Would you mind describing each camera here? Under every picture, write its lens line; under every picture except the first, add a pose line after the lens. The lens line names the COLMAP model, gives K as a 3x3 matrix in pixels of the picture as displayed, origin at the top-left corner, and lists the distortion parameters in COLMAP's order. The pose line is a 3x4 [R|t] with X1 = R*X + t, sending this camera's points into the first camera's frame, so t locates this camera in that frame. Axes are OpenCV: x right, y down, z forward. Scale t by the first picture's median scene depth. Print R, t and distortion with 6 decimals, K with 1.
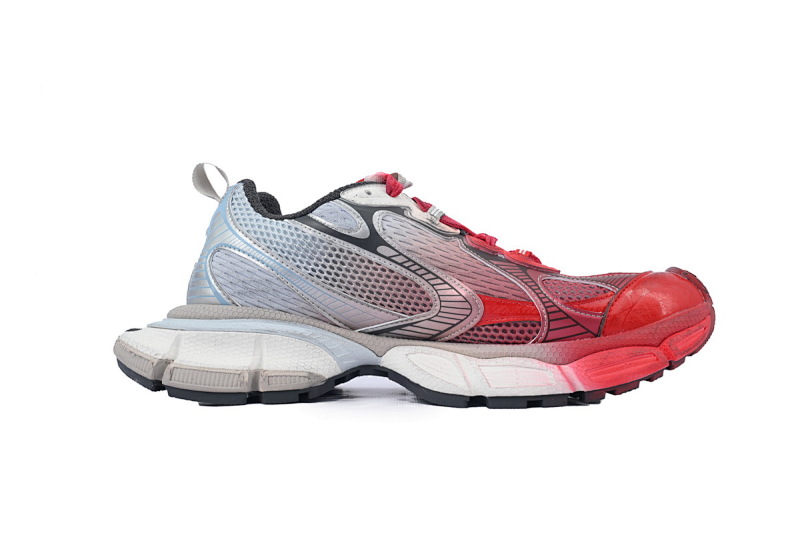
lens RADIAL K [[695.0, 0, 400.3], [0, 695.0, 266.4], [0, 0, 1]] dist [0.030760, -0.001212]
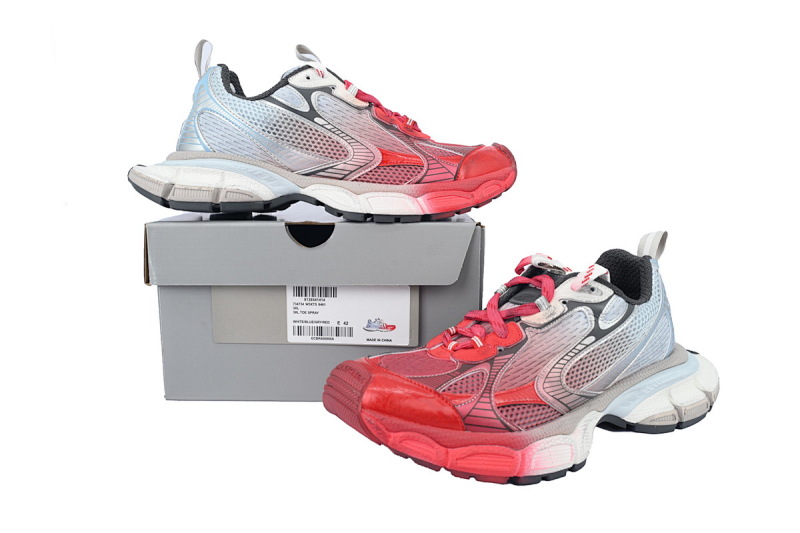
lens RADIAL K [[695.0, 0, 400.3], [0, 695.0, 267.6], [0, 0, 1]] dist [0.030760, -0.001212]
pose [[0.990085, 0.021460, 0.138822, -0.048712], [-0.053483, 0.971416, 0.231280, -0.068746], [-0.129891, -0.236411, 0.962932, -0.540393]]
